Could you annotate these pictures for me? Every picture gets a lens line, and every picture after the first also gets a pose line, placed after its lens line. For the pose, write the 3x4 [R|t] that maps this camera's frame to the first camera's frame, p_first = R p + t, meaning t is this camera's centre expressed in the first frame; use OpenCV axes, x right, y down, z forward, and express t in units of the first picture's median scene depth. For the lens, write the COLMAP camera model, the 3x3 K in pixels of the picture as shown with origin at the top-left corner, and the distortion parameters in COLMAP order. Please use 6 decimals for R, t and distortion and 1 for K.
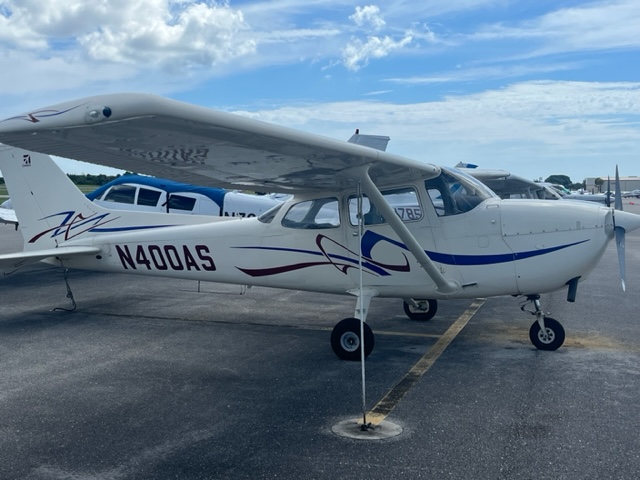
lens RADIAL K [[787.8, 0, 320.0], [0, 787.8, 240.0], [0, 0, 1]] dist [0.123335, -0.304671]
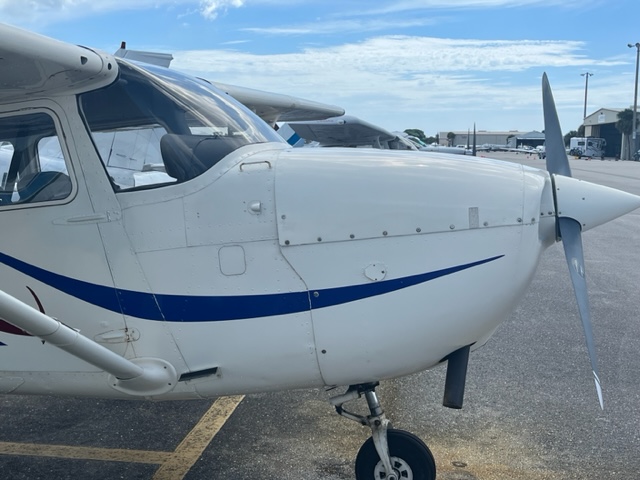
lens RADIAL K [[787.8, 0, 320.0], [0, 787.8, 240.0], [0, 0, 1]] dist [0.123335, -0.304671]
pose [[0.984732, -0.014256, 0.173495, 0.174836], [0.003913, 0.998202, 0.059815, -0.028456], [-0.174036, -0.058223, 0.983017, 0.598714]]
